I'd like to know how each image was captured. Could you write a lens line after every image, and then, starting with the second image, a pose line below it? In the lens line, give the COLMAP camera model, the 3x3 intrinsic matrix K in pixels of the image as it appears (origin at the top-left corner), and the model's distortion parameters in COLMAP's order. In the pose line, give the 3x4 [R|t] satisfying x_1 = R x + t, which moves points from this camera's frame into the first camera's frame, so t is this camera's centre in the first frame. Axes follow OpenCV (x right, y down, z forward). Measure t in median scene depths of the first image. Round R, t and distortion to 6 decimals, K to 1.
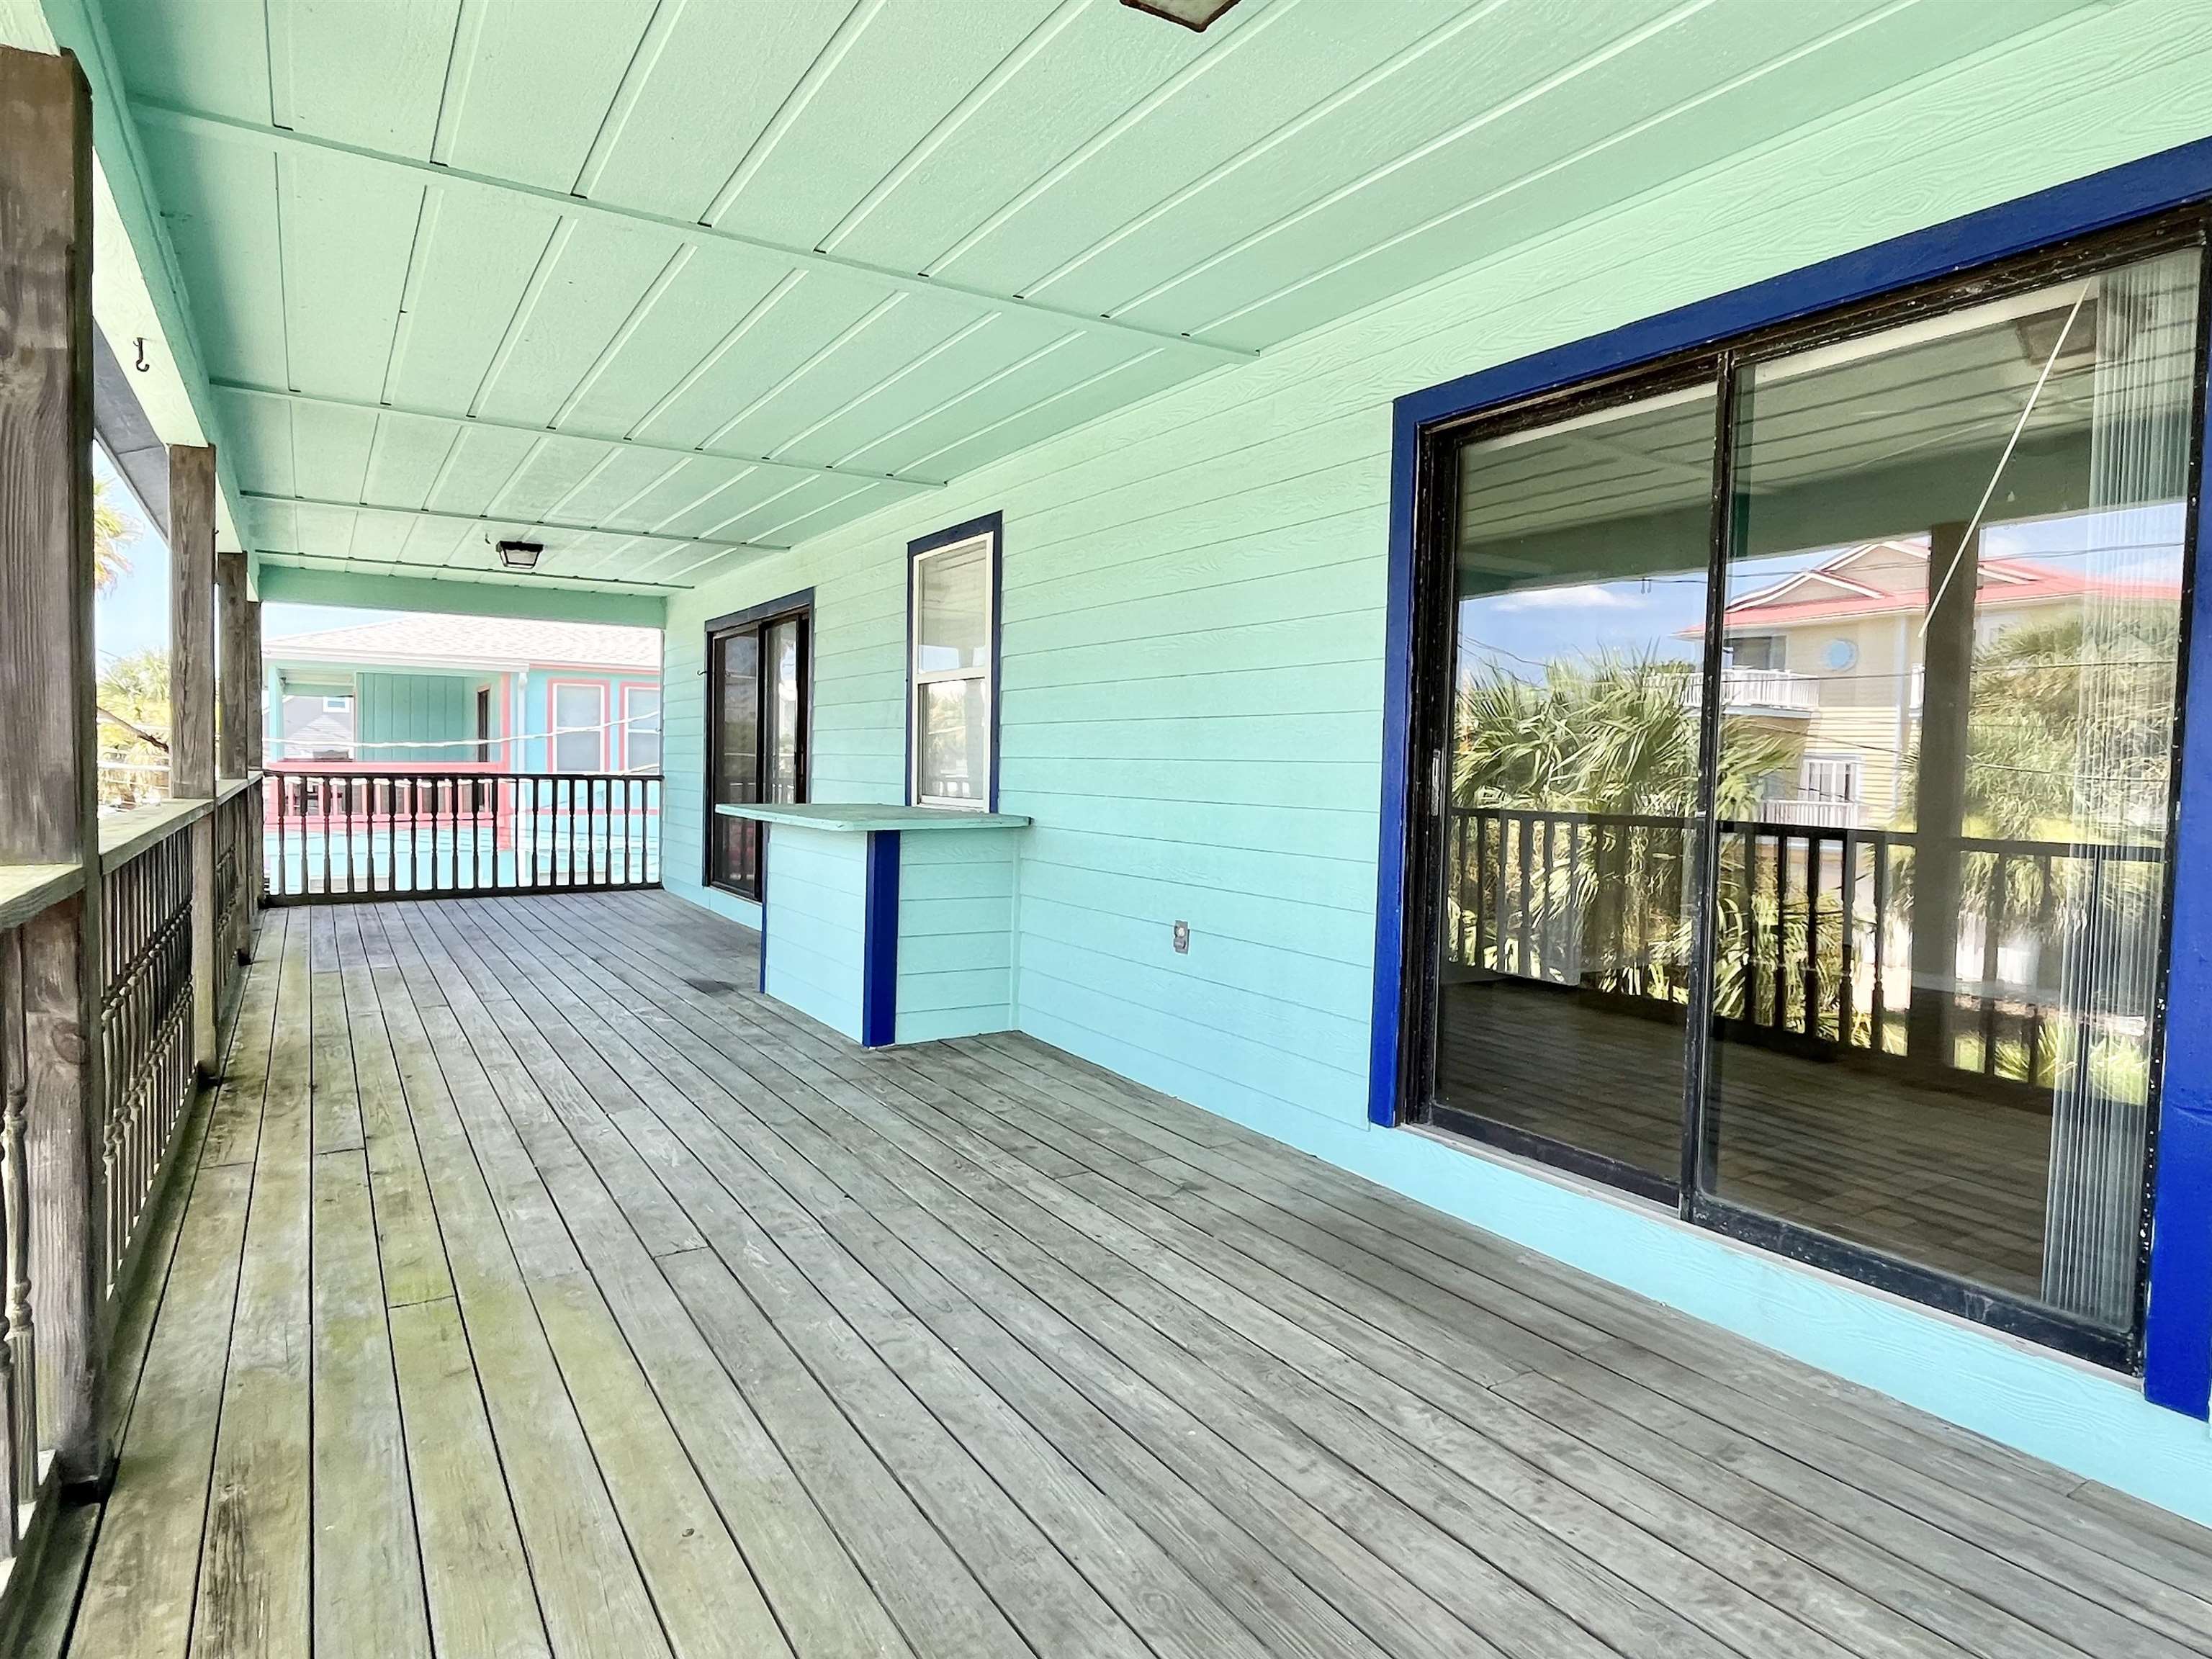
lens RADIAL K [[1259.1, 0, 1106.0], [0, 1259.1, 829.5], [0, 0, 1]] dist [-0.002387, -0.001944]
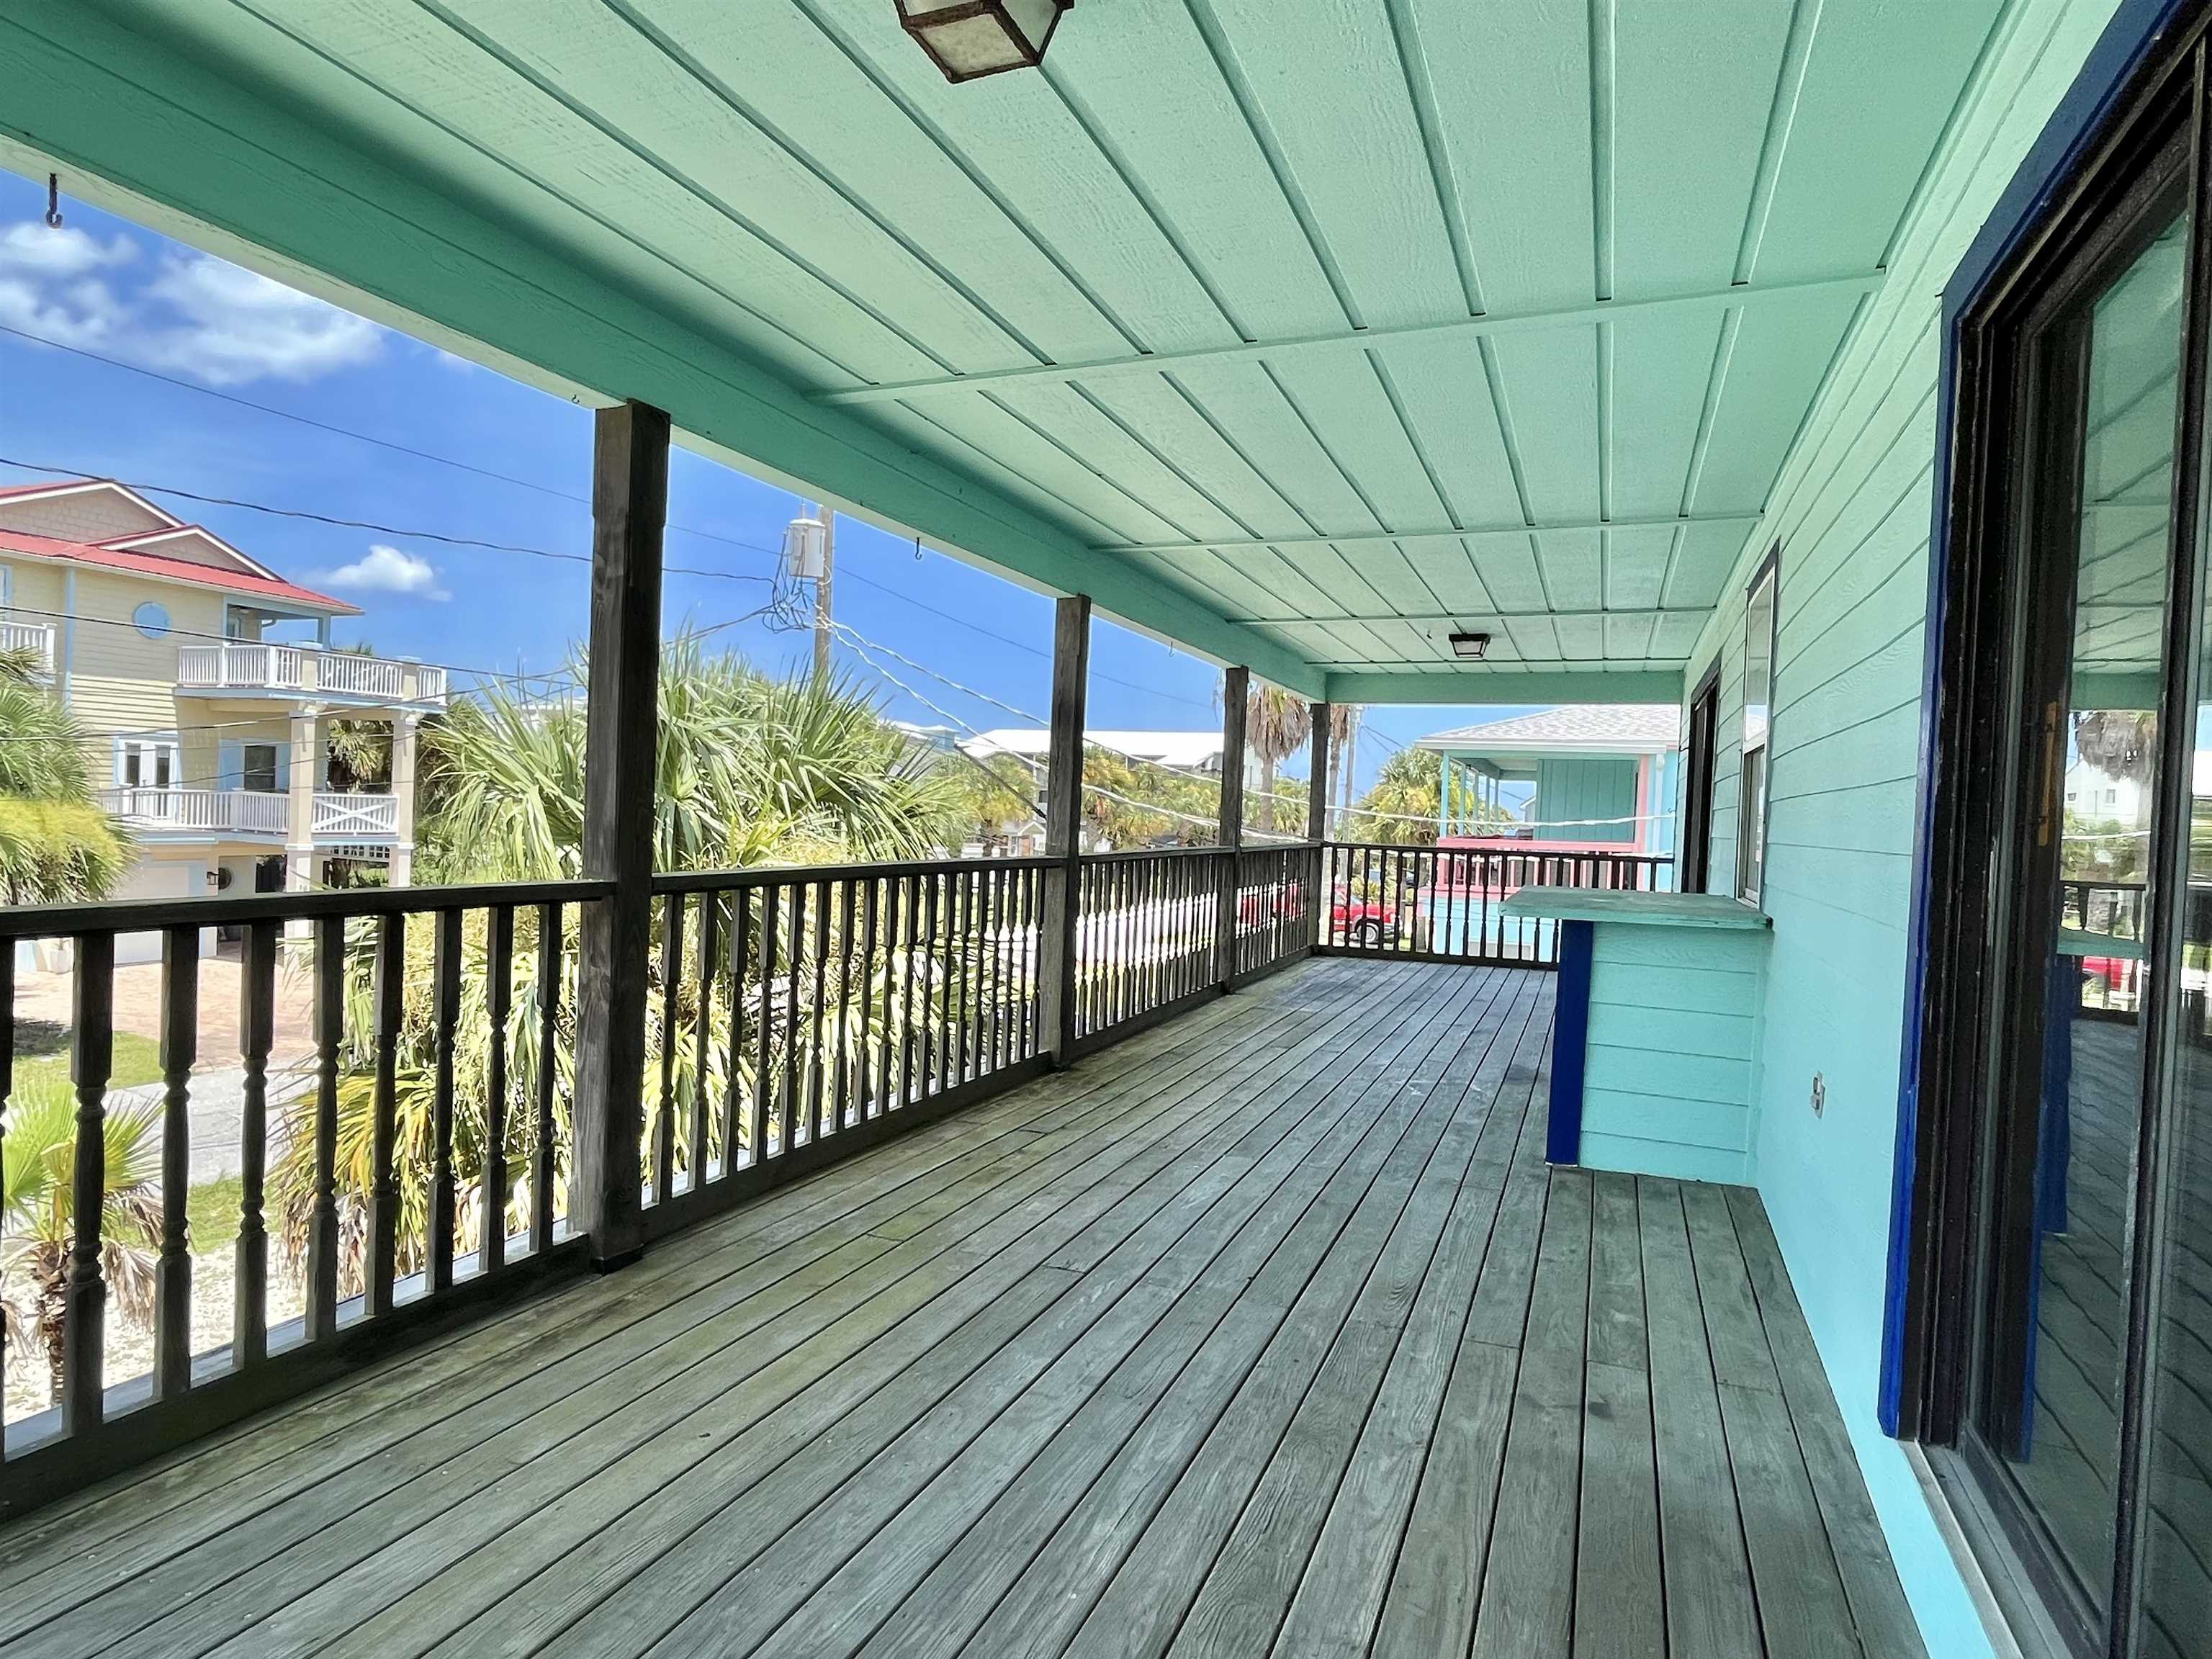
lens RADIAL K [[1268.4, 0, 1099.2], [0, 1268.4, 827.5], [0, 0, 1]] dist [-0.002949, -0.001355]
pose [[0.584976, 0.014053, -0.810929, 0.517611], [-0.069292, 0.997060, -0.032707, -0.017286], [0.808085, 0.075323, 0.584230, 0.302590]]
